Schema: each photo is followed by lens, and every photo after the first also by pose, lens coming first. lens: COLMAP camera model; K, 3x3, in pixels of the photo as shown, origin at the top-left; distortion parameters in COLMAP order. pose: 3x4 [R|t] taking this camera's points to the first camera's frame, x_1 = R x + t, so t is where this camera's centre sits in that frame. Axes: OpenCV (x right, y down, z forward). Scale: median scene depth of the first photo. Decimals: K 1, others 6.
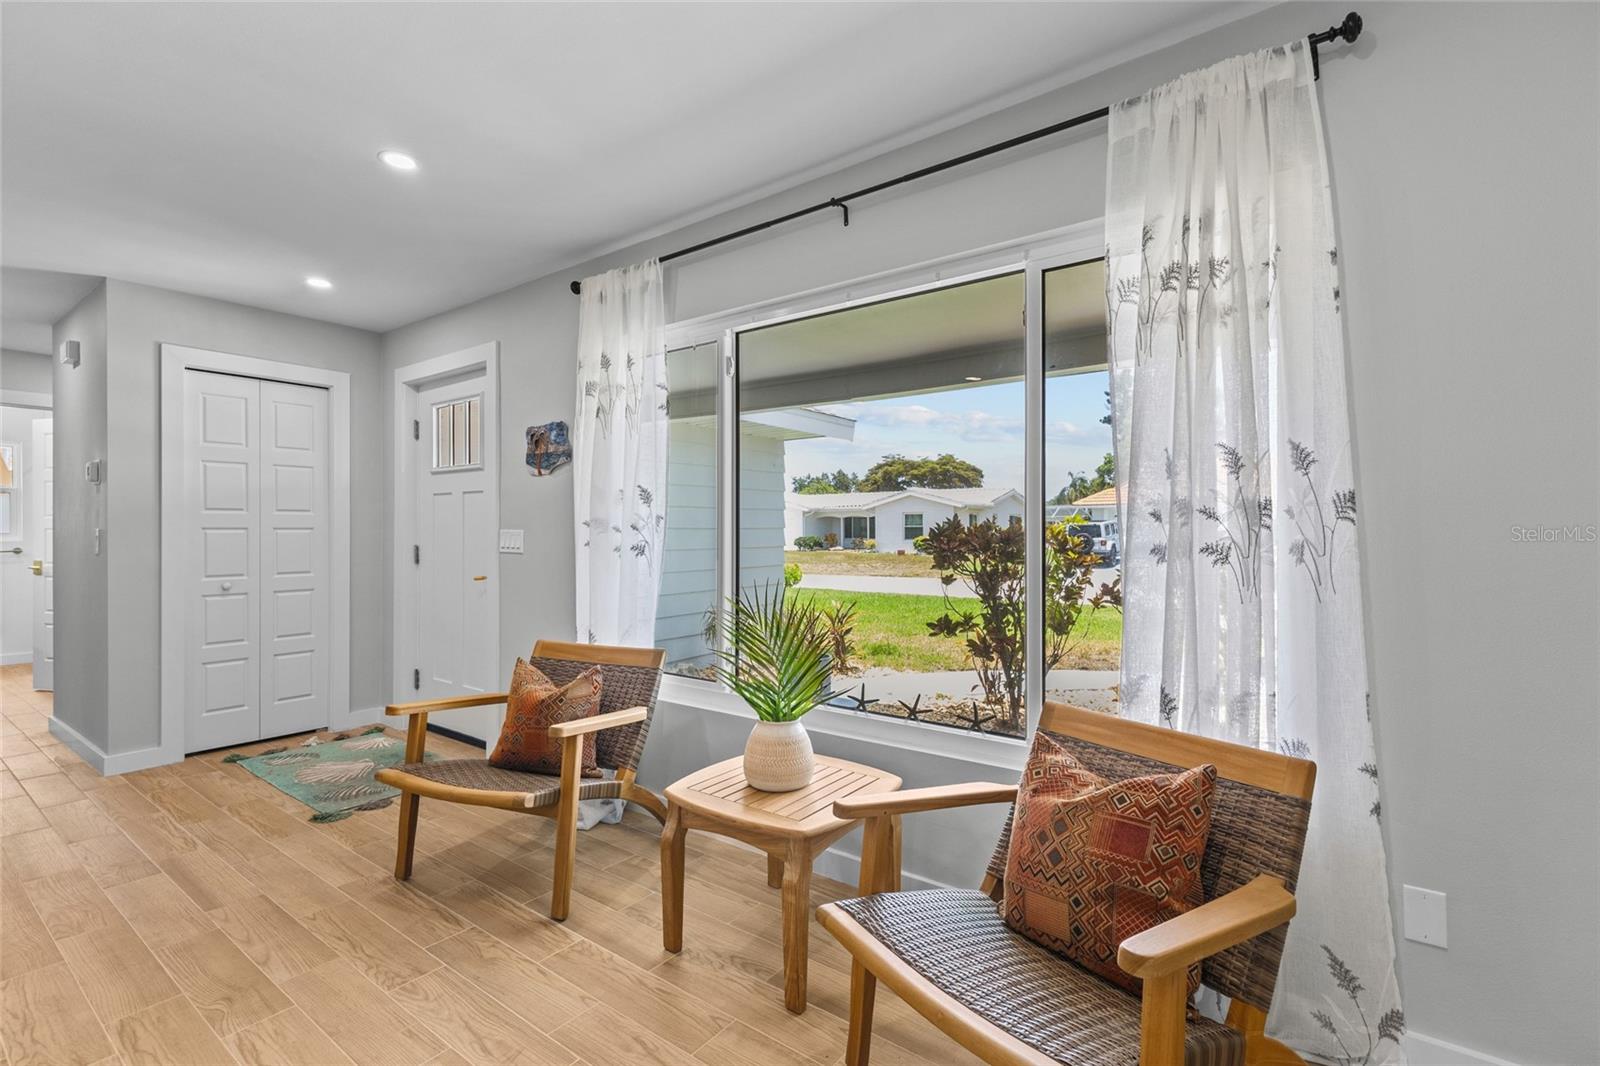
lens RADIAL K [[737.7, 0, 796.4], [0, 737.7, 529.9], [0, 0, 1]] dist [0.001034, 0.004964]
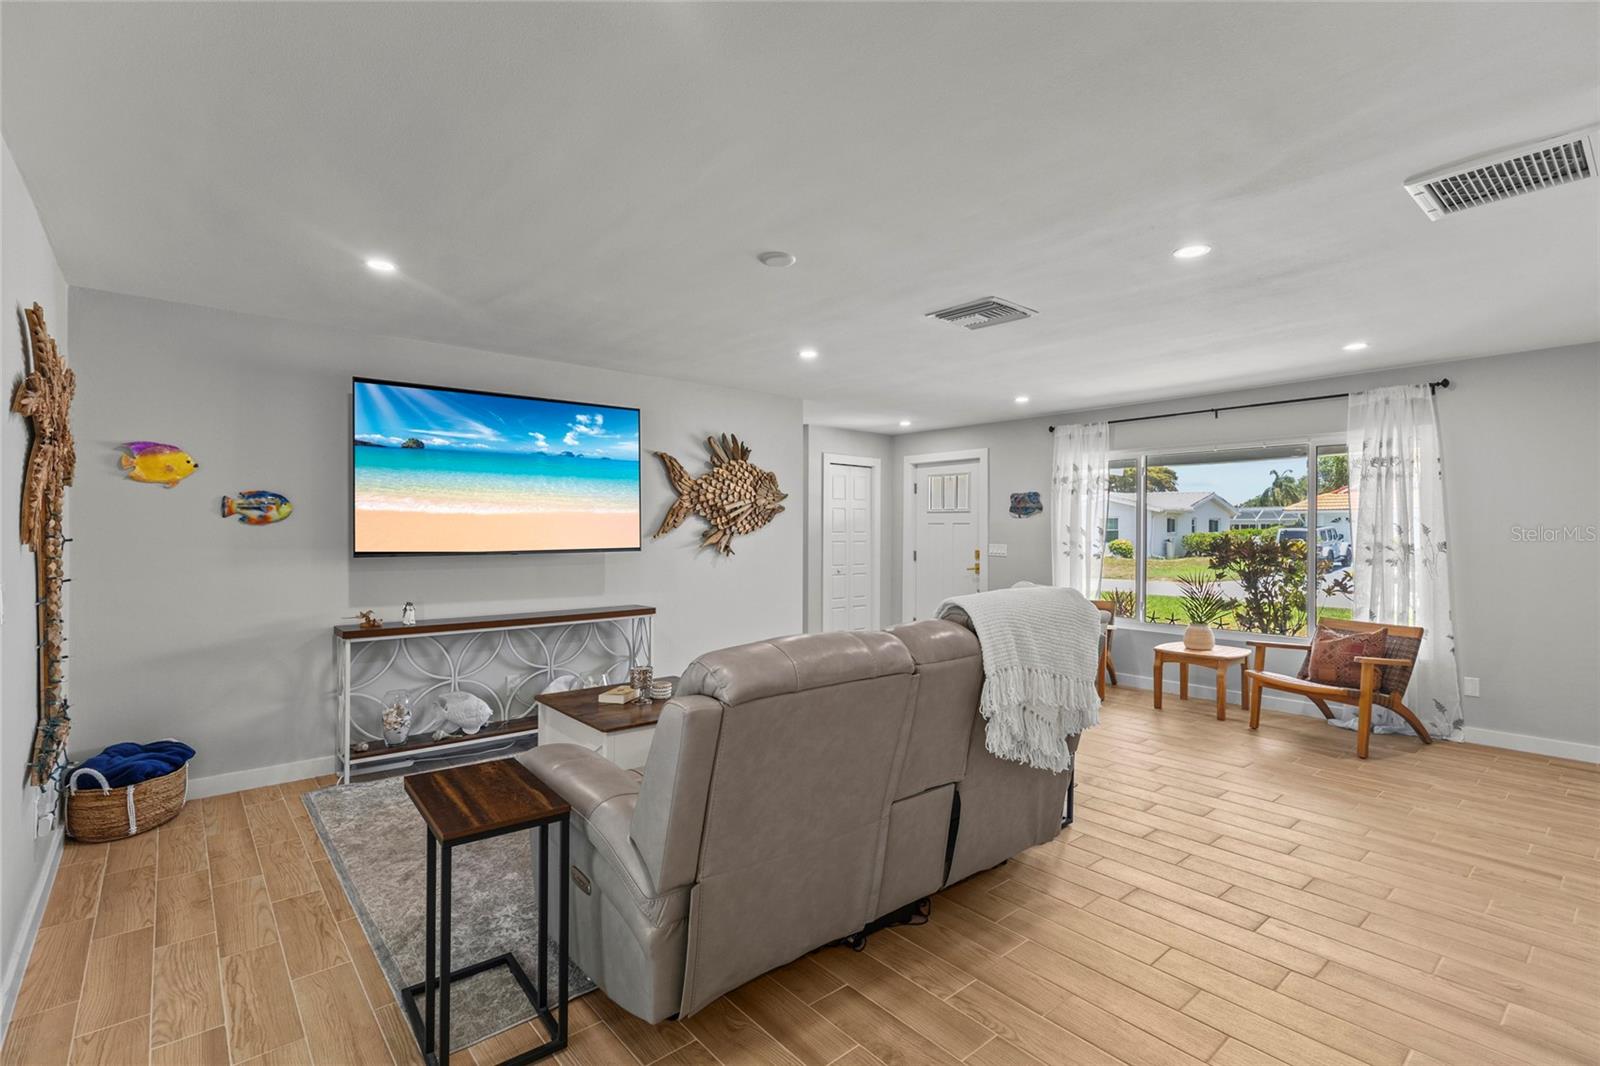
lens RADIAL K [[725.5, 0, 786.3], [0, 725.5, 527.6], [0, 0, 1]] dist [-0.001319, 0.000034]
pose [[0.972574, 0.006692, -0.232499, -0.680607], [-0.007250, 0.999973, -0.001546, -0.051770], [0.232482, 0.003190, 0.972595, -1.459804]]
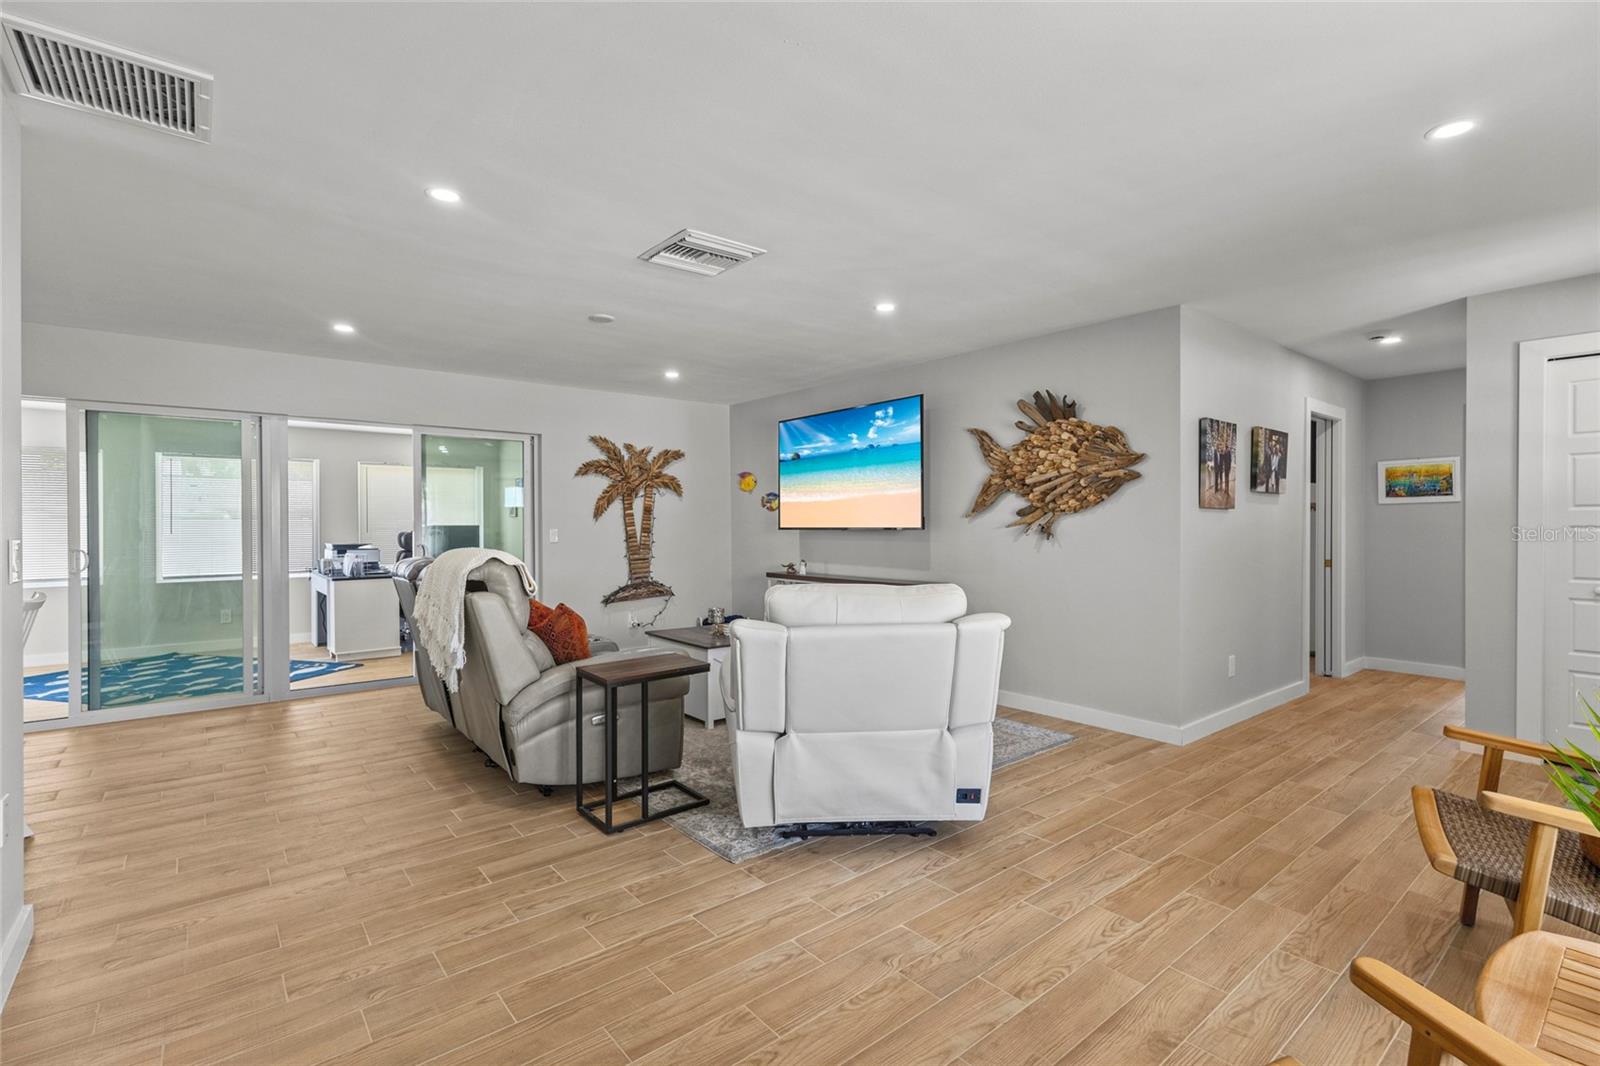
lens RADIAL K [[737.7, 0, 796.4], [0, 737.7, 529.9], [0, 0, 1]] dist [0.001034, 0.004964]
pose [[-0.224691, 0.014856, -0.974317, 0.496676], [0.004124, 0.999889, 0.014295, -0.022549], [0.974421, -0.000806, -0.224727, 0.383161]]
